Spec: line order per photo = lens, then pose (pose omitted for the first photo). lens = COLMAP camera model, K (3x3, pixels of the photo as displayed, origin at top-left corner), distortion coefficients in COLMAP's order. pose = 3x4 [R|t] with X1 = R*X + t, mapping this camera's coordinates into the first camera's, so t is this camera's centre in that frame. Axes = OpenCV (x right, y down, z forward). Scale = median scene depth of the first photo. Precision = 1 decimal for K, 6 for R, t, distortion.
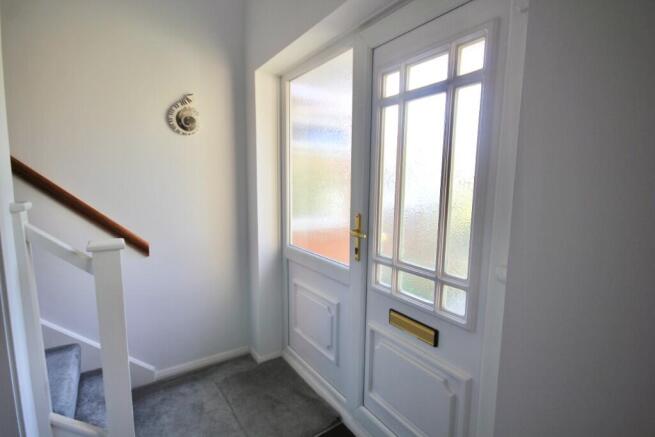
lens RADIAL K [[305.8, 0, 331.8], [0, 305.8, 220.7], [0, 0, 1]] dist [0.001520, 0.000219]
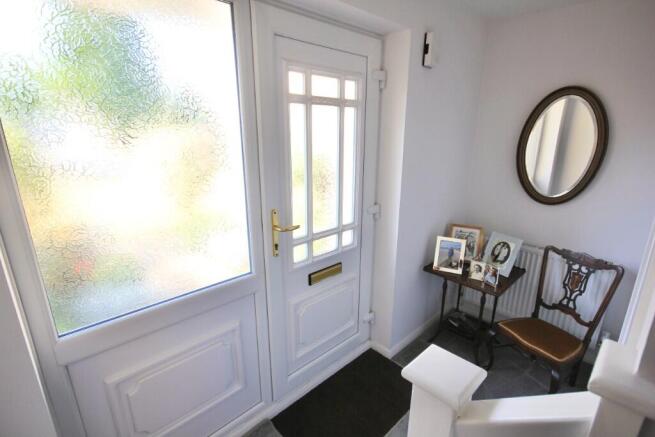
lens RADIAL K [[305.8, 0, 331.8], [0, 305.8, 220.7], [0, 0, 1]] dist [0.001520, 0.000219]
pose [[-0.124227, -0.288538, 0.949375, -0.984604], [0.129083, 0.943957, 0.303782, -0.296077], [-0.983822, 0.160287, -0.080019, 1.033691]]
